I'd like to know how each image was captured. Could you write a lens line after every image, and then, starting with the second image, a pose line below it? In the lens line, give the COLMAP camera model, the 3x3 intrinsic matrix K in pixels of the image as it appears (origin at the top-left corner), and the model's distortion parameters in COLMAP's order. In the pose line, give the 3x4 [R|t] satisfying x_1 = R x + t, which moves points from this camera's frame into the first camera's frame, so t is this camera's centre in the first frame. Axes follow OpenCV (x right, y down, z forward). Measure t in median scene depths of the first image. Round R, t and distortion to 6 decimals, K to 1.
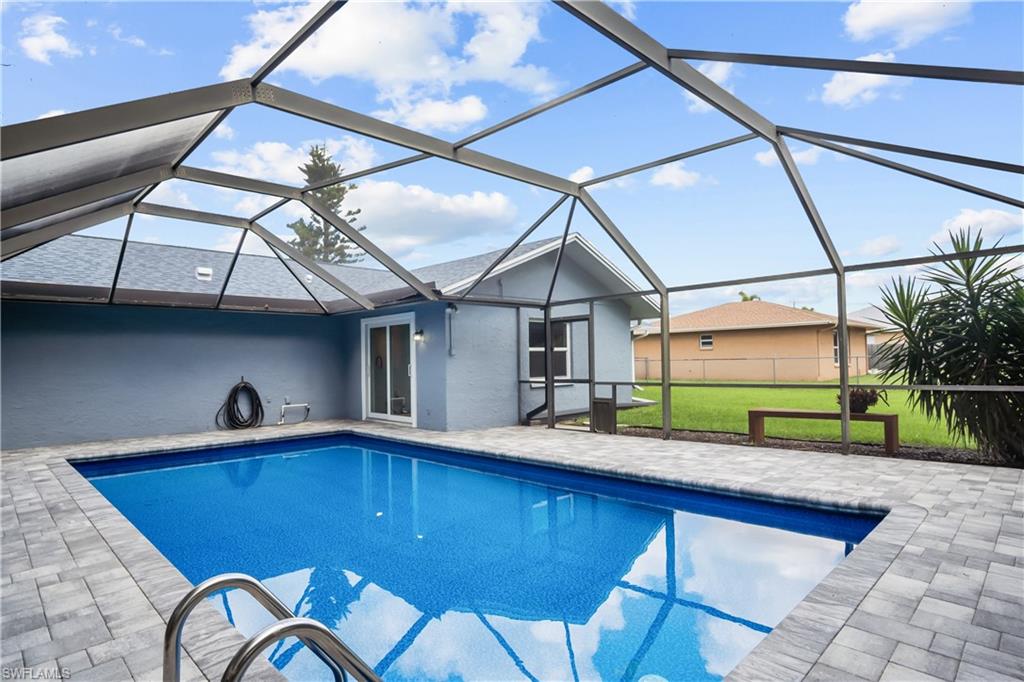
lens RADIAL K [[556.4, 0, 500.4], [0, 556.4, 342.6], [0, 0, 1]] dist [-0.003050, 0.000258]
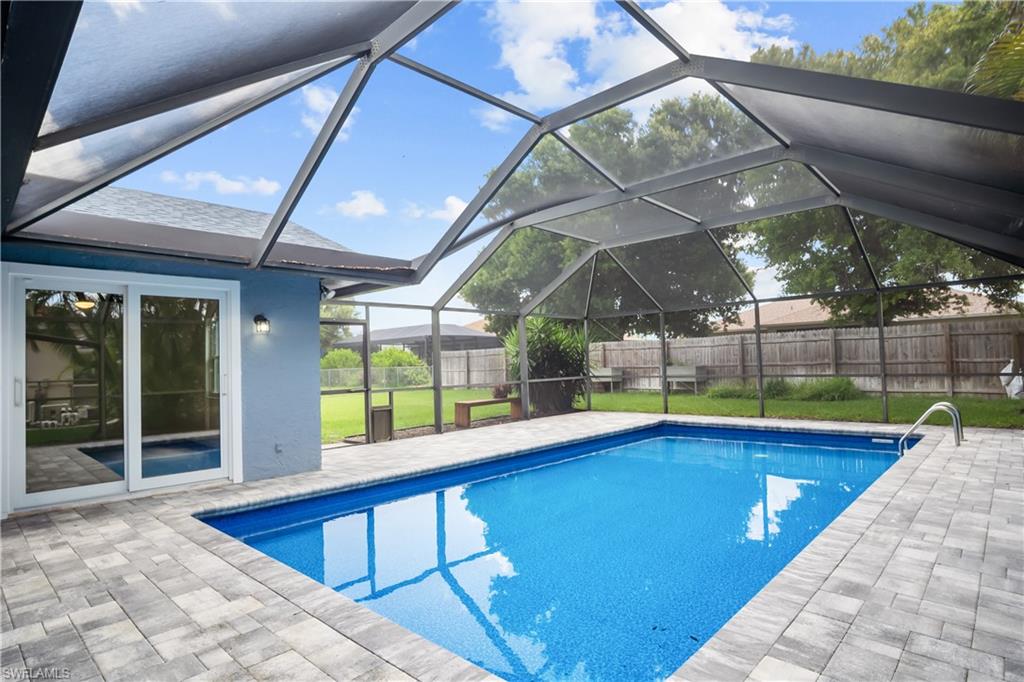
lens RADIAL K [[556.4, 0, 500.4], [0, 556.4, 342.6], [0, 0, 1]] dist [-0.003050, 0.000258]
pose [[-0.052560, 0.058751, 0.996888, -0.816509], [-0.010723, 0.998177, -0.059392, 0.043049], [-0.998560, -0.013812, -0.051834, 0.828862]]
